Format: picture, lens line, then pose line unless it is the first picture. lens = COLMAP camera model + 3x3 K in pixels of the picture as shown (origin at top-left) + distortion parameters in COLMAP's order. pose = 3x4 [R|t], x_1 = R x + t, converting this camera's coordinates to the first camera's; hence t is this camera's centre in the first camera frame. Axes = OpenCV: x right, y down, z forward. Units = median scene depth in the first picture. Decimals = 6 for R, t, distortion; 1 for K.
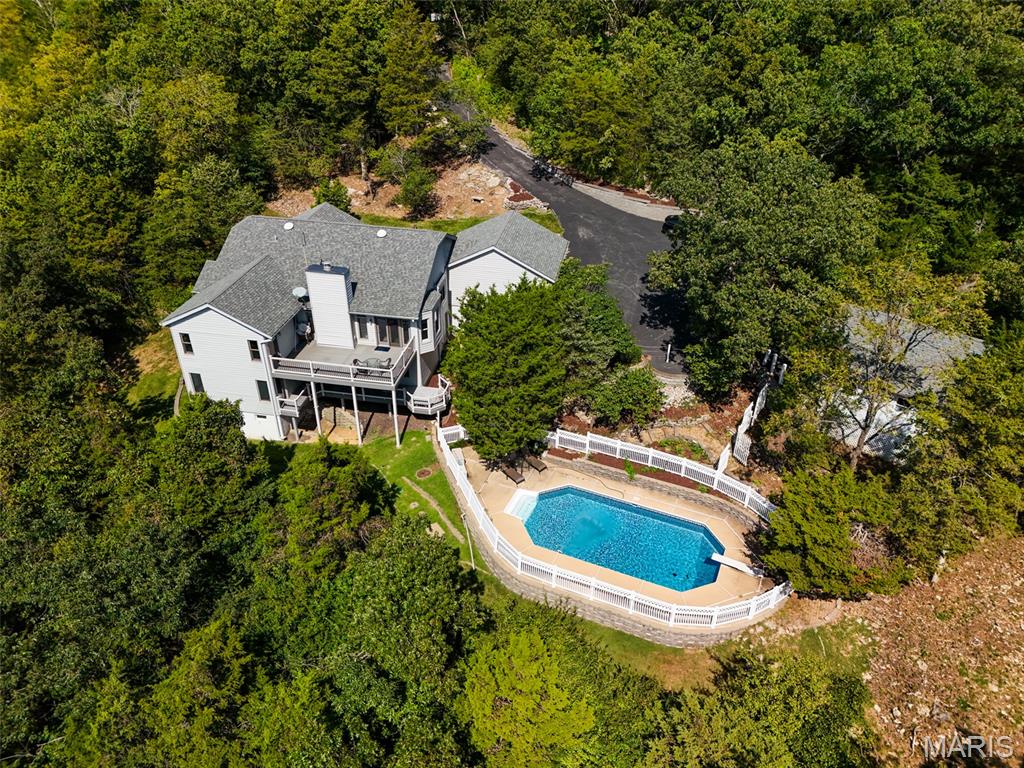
lens RADIAL K [[753.2, 0, 512.0], [0, 753.2, 384.0], [0, 0, 1]] dist [0.089880, -0.087623]
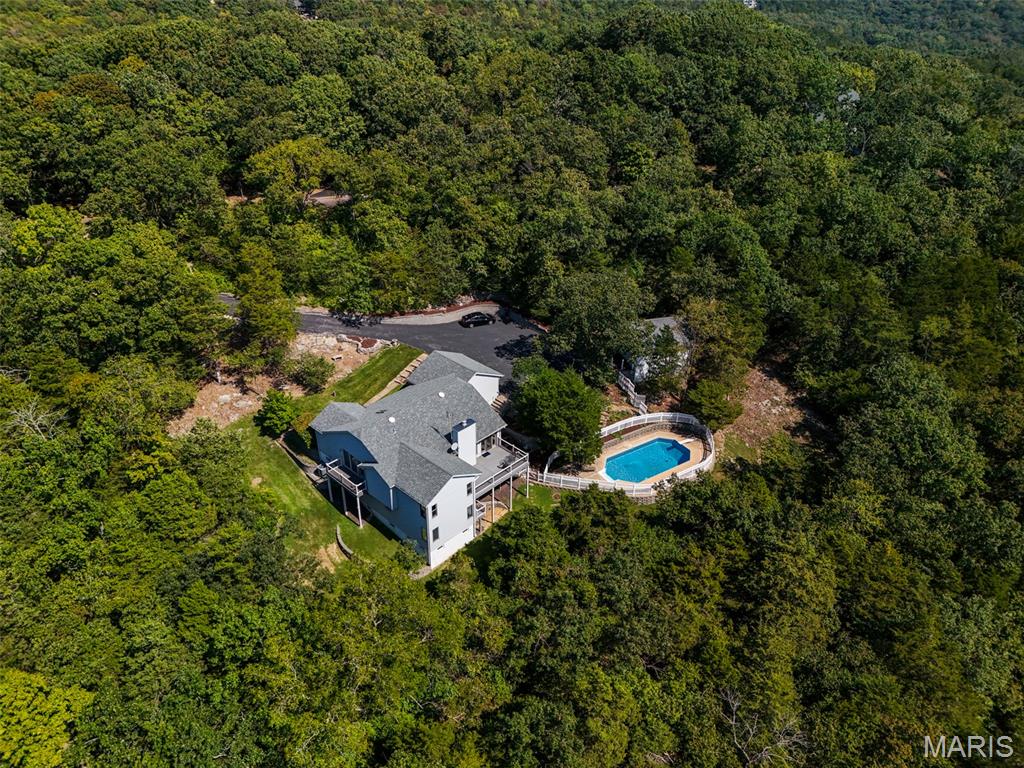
lens RADIAL K [[753.2, 0, 512.0], [0, 753.2, 384.0], [0, 0, 1]] dist [0.089880, -0.087623]
pose [[0.542109, -0.431471, 0.721076, -1.278790], [0.441157, 0.876477, 0.192794, -0.480339], [-0.715191, 0.213592, 0.665492, -0.153721]]
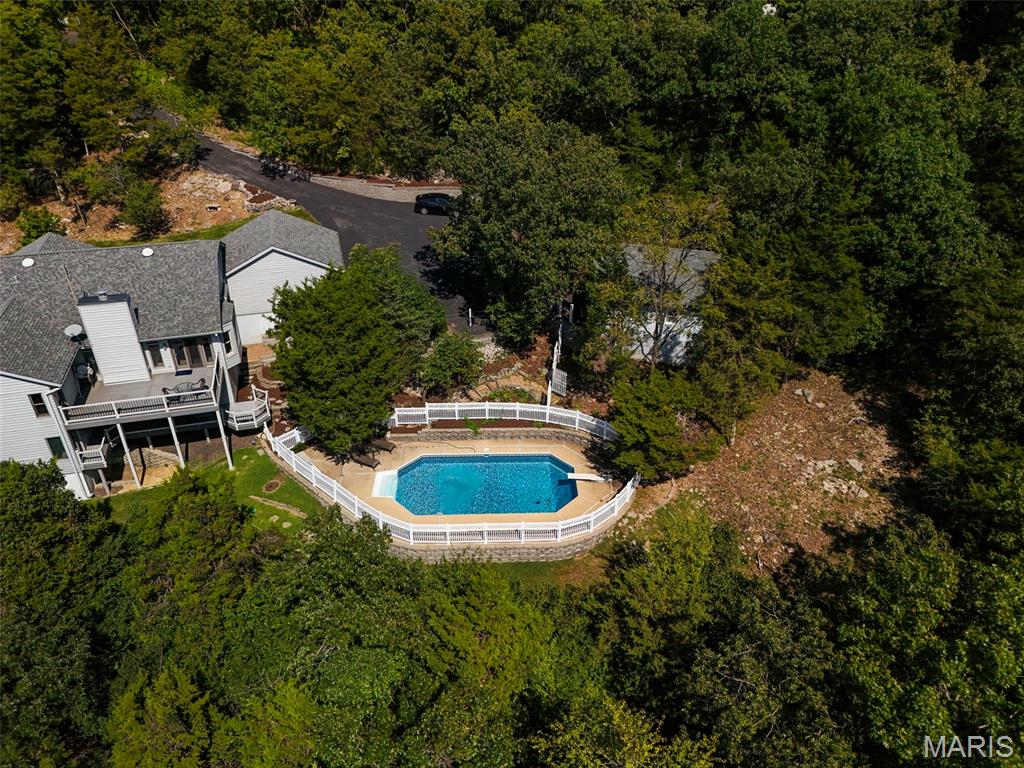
lens RADIAL K [[753.2, 0, 512.0], [0, 753.2, 384.0], [0, 0, 1]] dist [0.089880, -0.087623]
pose [[0.903080, -0.232356, 0.361189, -0.154040], [0.230047, 0.971892, 0.050040, 0.012941], [-0.362664, 0.037900, 0.931149, -0.021978]]
